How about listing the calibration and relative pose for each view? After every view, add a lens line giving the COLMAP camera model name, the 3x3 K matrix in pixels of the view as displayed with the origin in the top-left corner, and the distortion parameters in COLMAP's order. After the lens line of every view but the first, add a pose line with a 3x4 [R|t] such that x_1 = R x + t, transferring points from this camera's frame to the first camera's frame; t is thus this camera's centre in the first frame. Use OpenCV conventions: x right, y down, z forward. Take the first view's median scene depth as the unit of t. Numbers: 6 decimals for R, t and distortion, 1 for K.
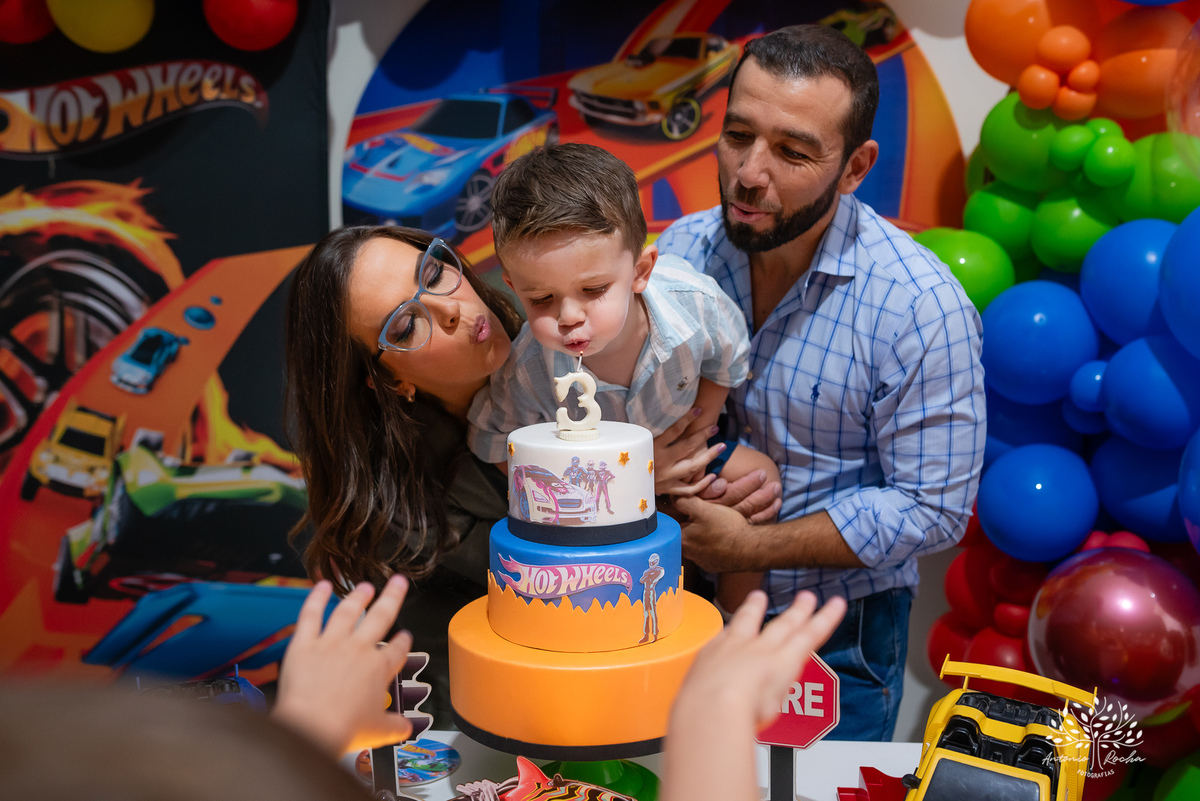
lens RADIAL K [[1149.6, 0, 600.0], [0, 1149.6, 400.5], [0, 0, 1]] dist [-0.094140, -0.003032]
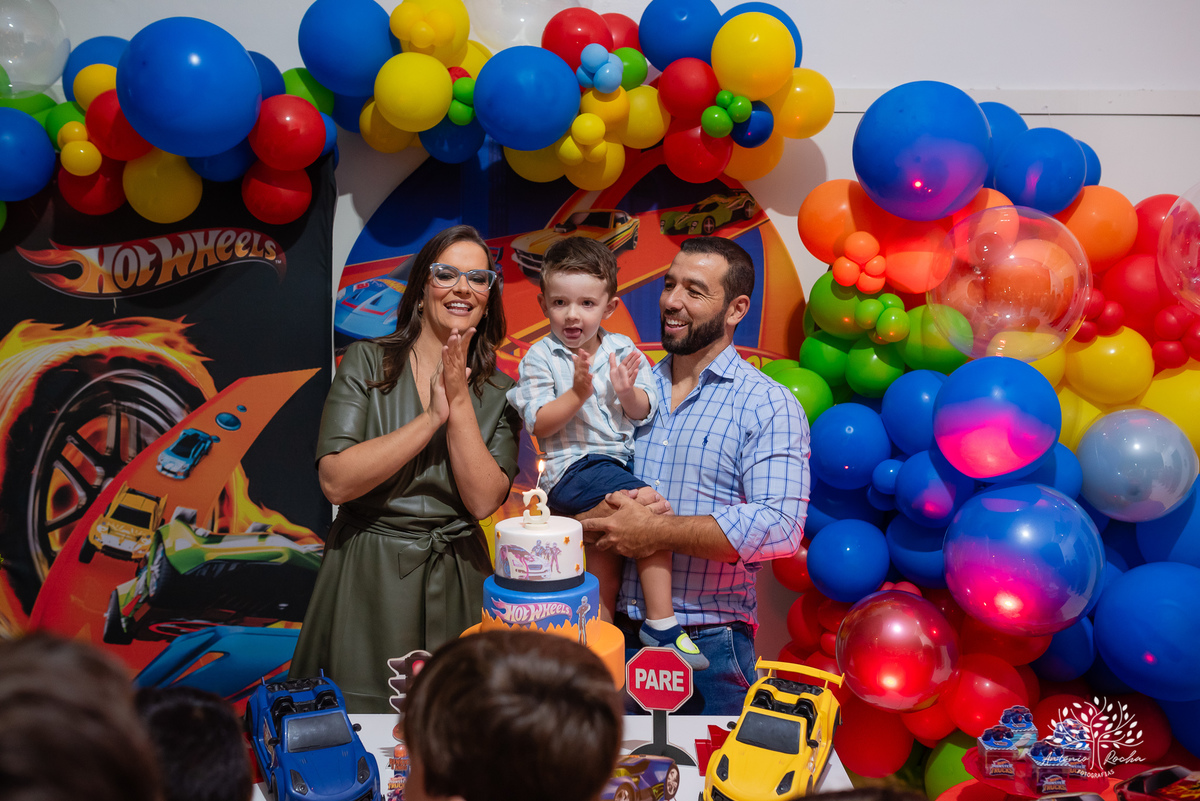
lens RADIAL K [[1149.6, 0, 600.0], [0, 1149.6, 400.5], [0, 0, 1]] dist [-0.094140, -0.003032]
pose [[0.996776, 0.003519, 0.080161, -0.032498], [0.000086, 0.998991, -0.044921, -0.038957], [-0.080238, 0.044783, 0.995769, -0.342446]]
